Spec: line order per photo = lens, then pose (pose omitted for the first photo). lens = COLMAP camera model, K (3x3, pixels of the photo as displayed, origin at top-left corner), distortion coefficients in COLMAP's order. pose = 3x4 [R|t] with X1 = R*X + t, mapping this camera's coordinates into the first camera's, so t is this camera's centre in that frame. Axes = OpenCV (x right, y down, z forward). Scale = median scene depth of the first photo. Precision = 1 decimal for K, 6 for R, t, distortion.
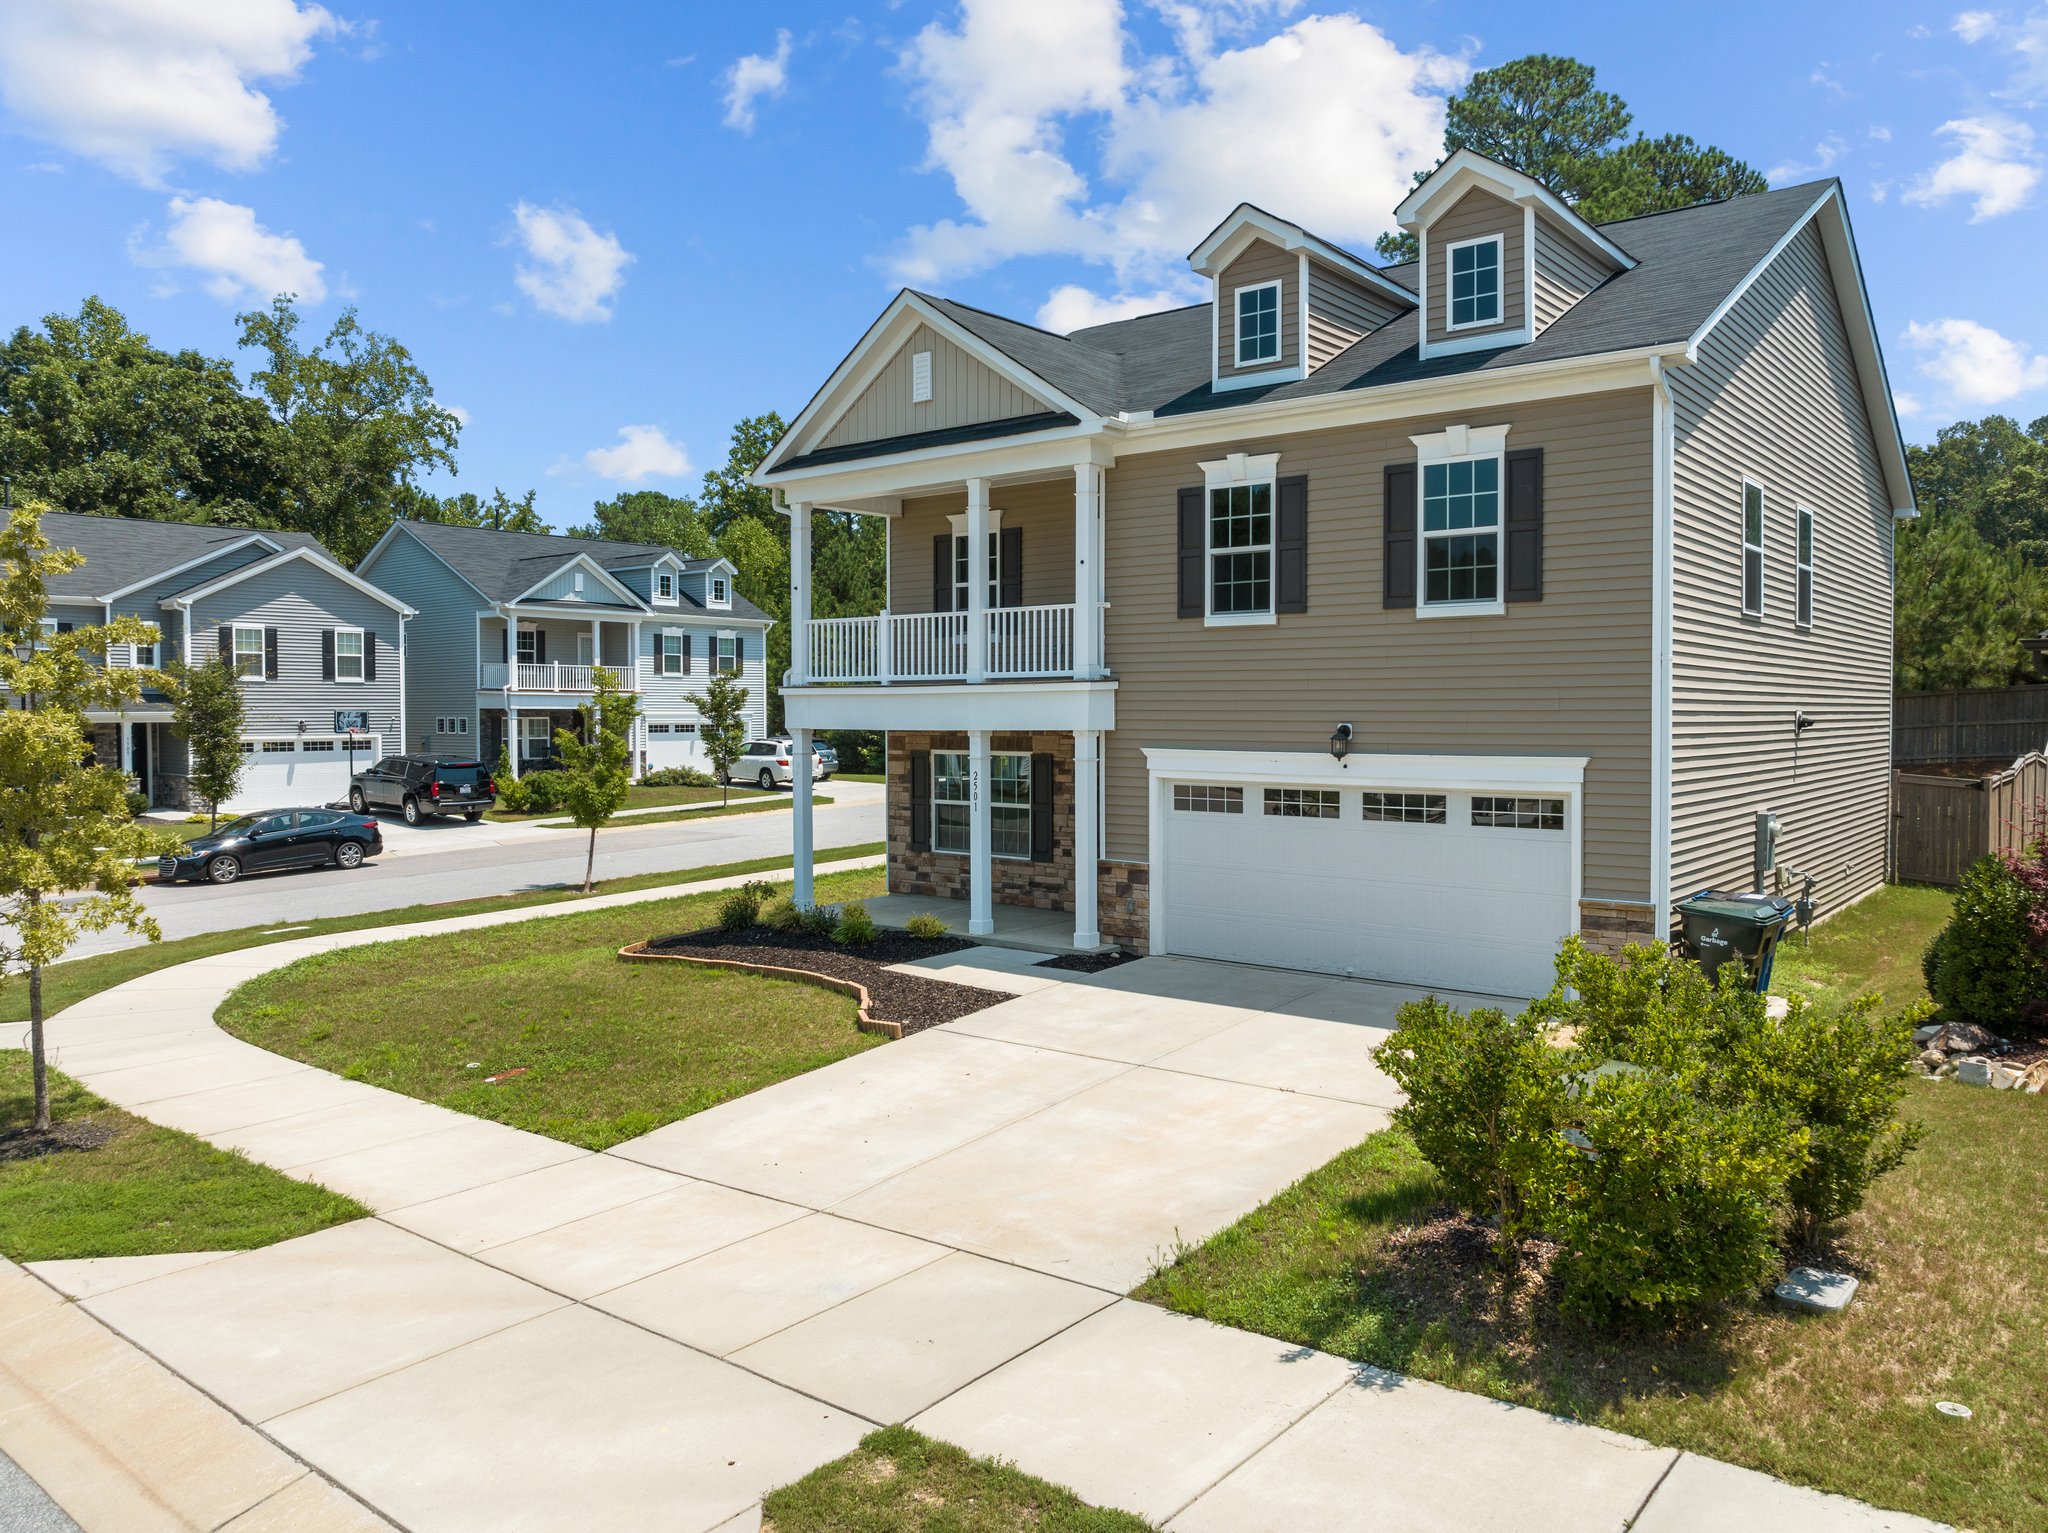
lens RADIAL K [[1446.4, 0, 1036.9], [0, 1446.4, 757.6], [0, 0, 1]] dist [-0.045821, 0.013764]
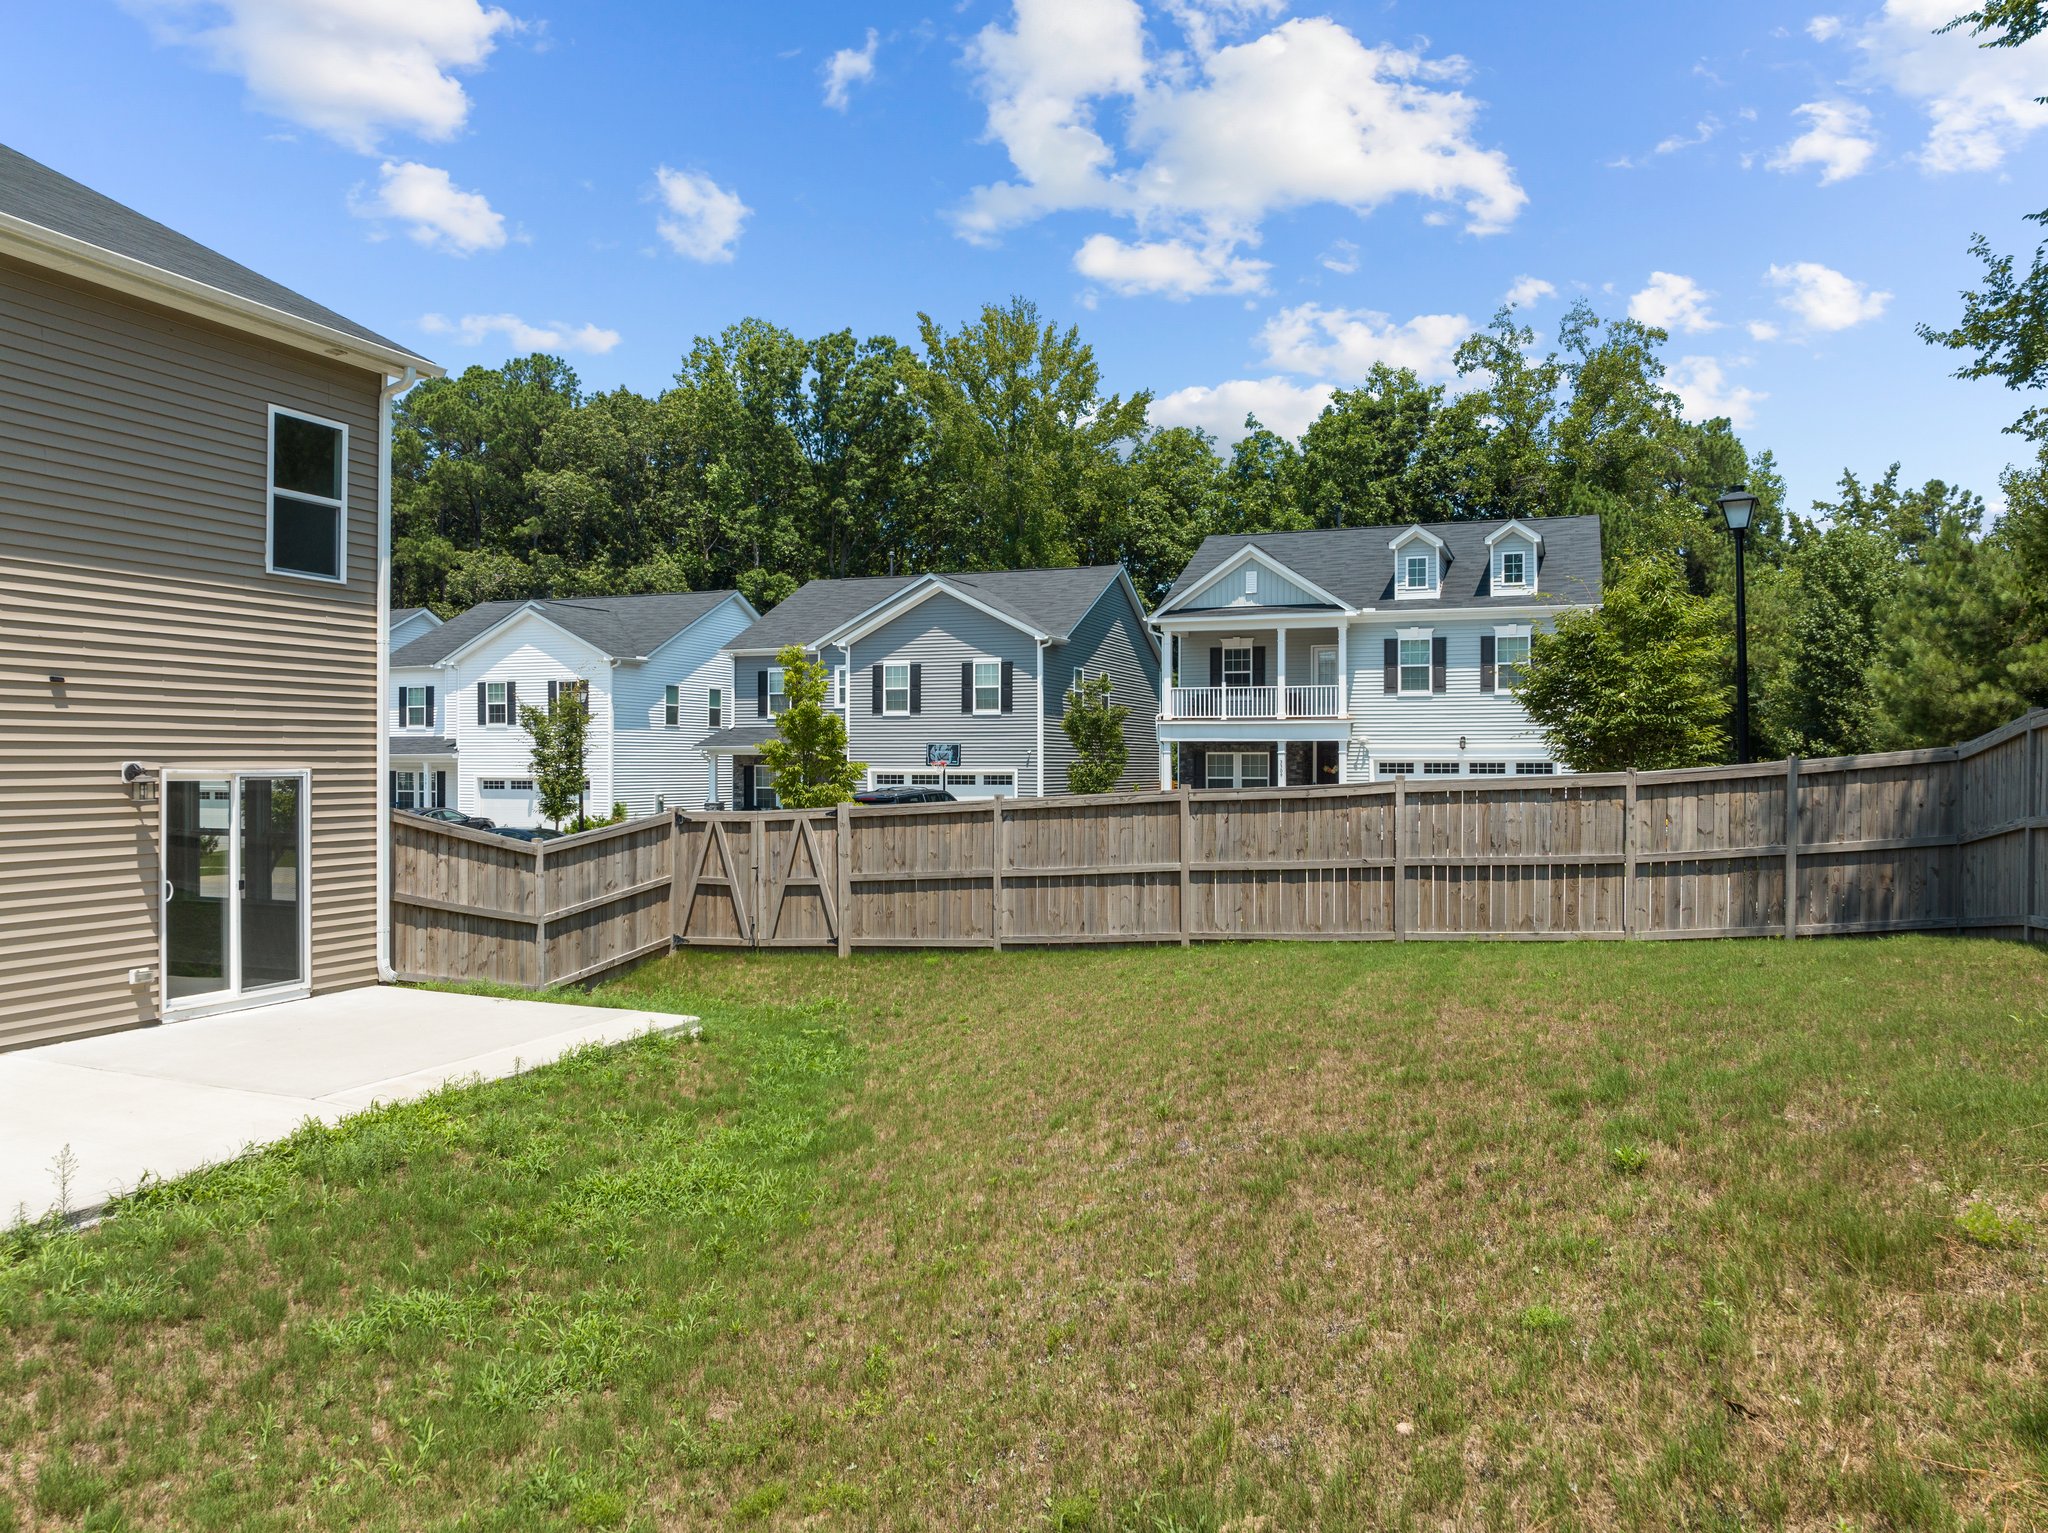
lens RADIAL K [[1446.4, 0, 1033.6], [0, 1446.4, 761.7], [0, 0, 1]] dist [-0.045821, 0.013764]
pose [[0.314371, -0.002566, -0.949297, 1.202104], [-0.033321, 0.999350, -0.013736, -0.023131], [0.948715, 0.035949, 0.314081, 1.916021]]
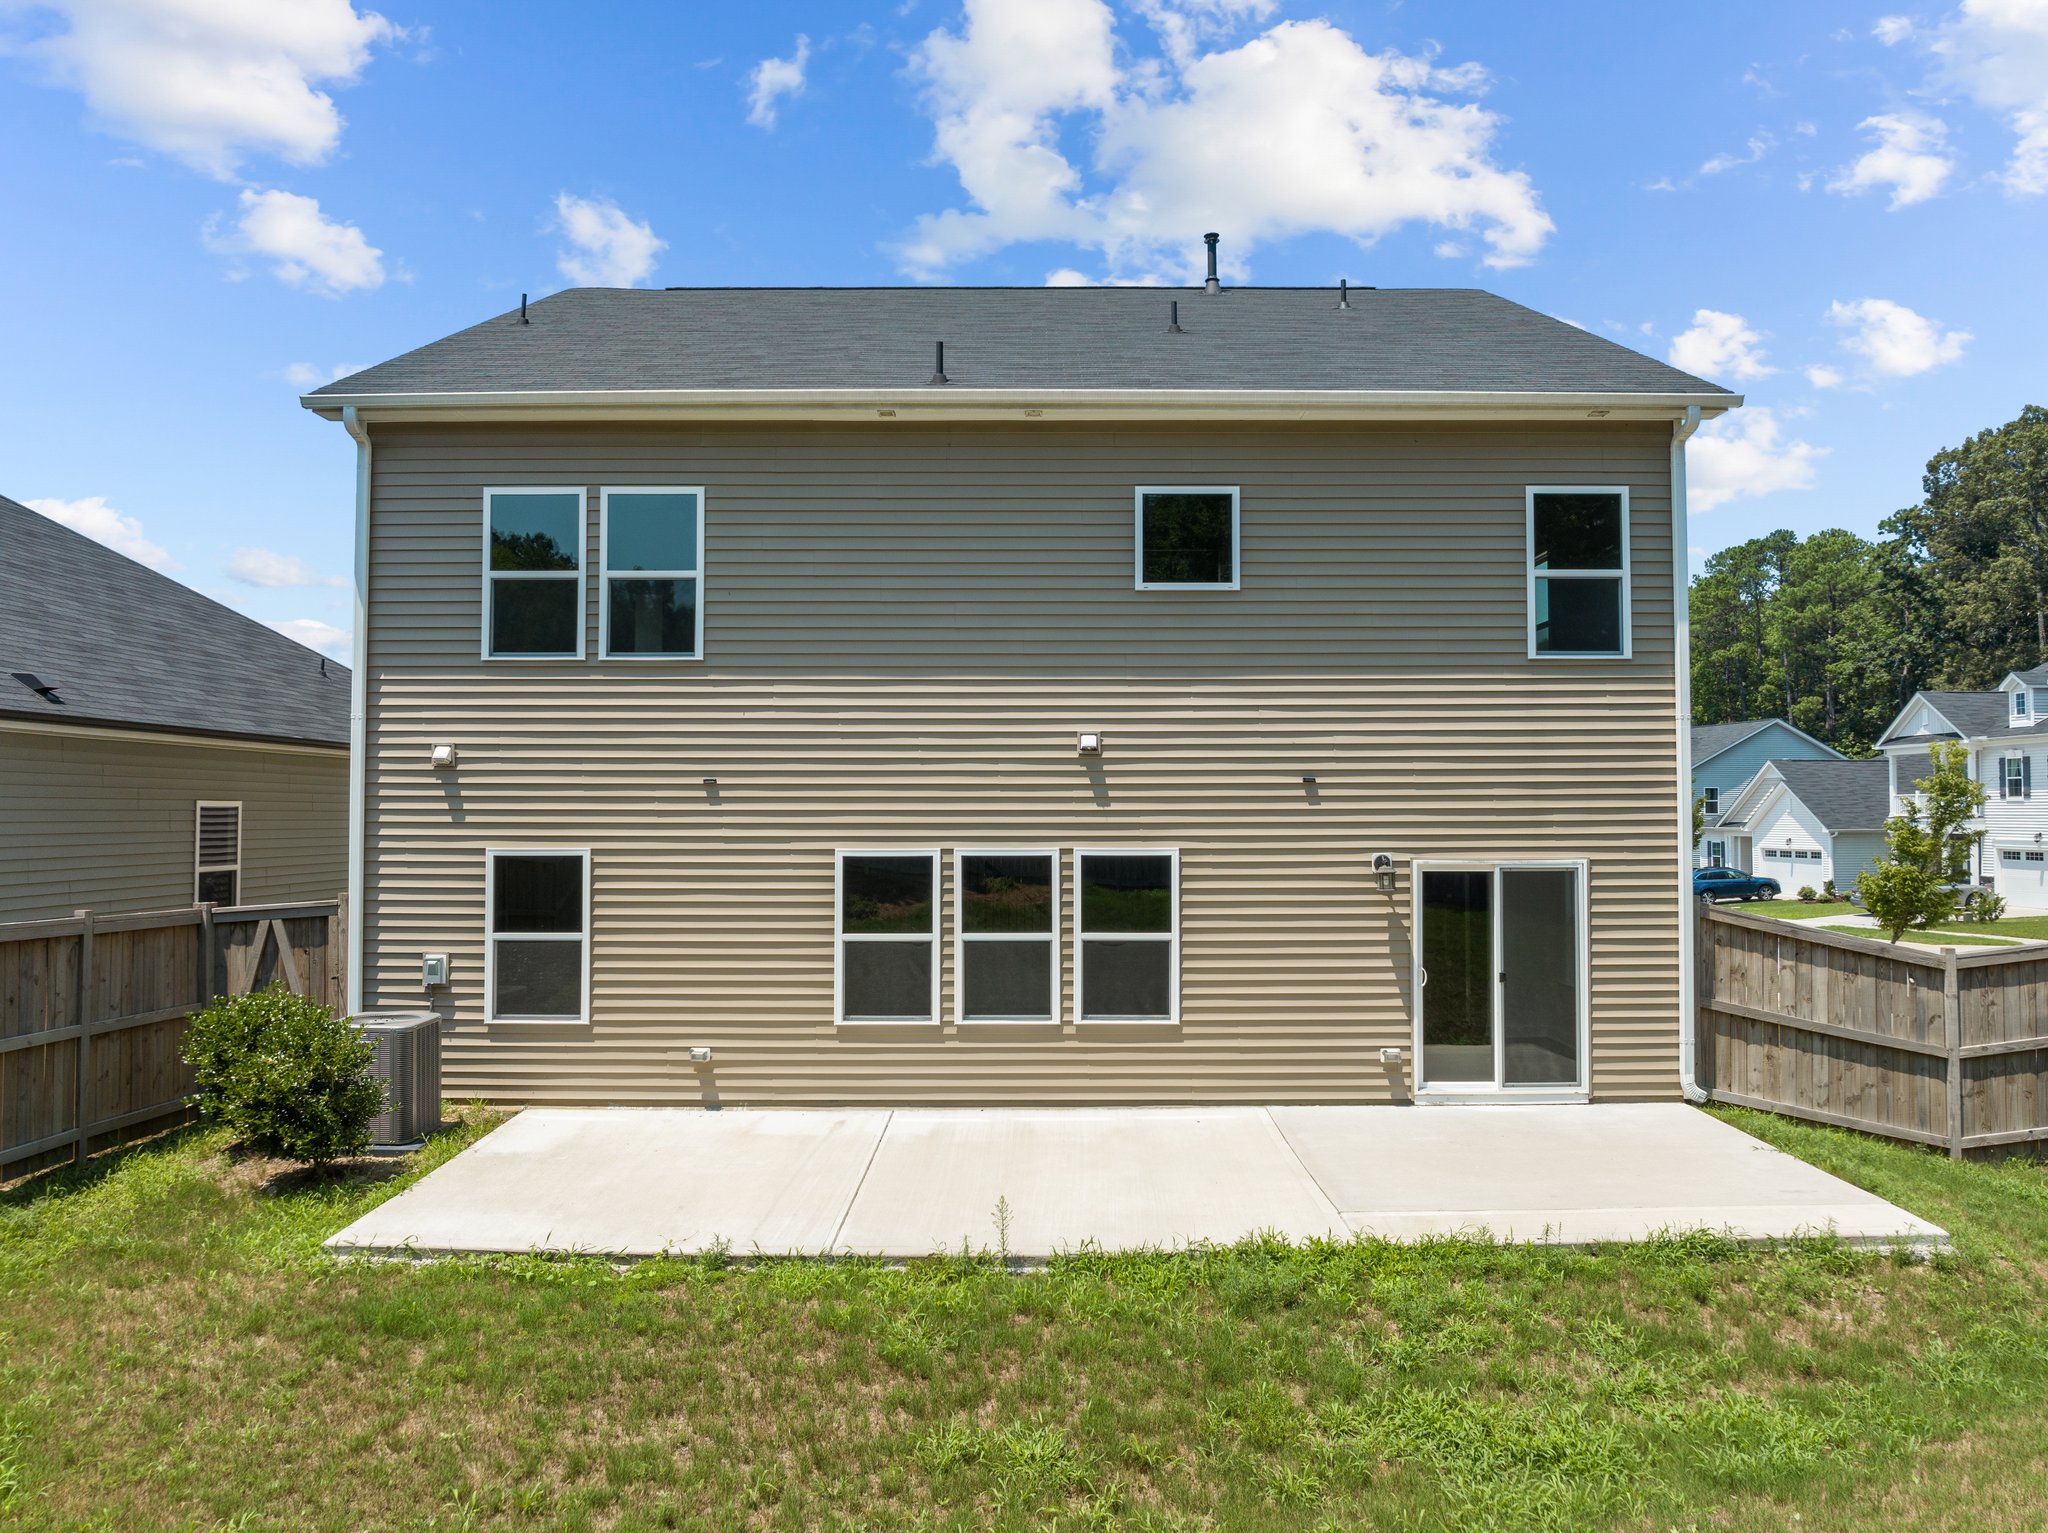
lens RADIAL K [[1446.4, 0, 1039.0], [0, 1446.4, 764.0], [0, 0, 1]] dist [-0.045821, 0.013764]
pose [[-0.776408, -0.020957, -0.629882, 1.021309], [-0.021306, 0.999748, -0.007000, -0.054579], [0.629870, 0.007985, -0.776660, 2.181422]]
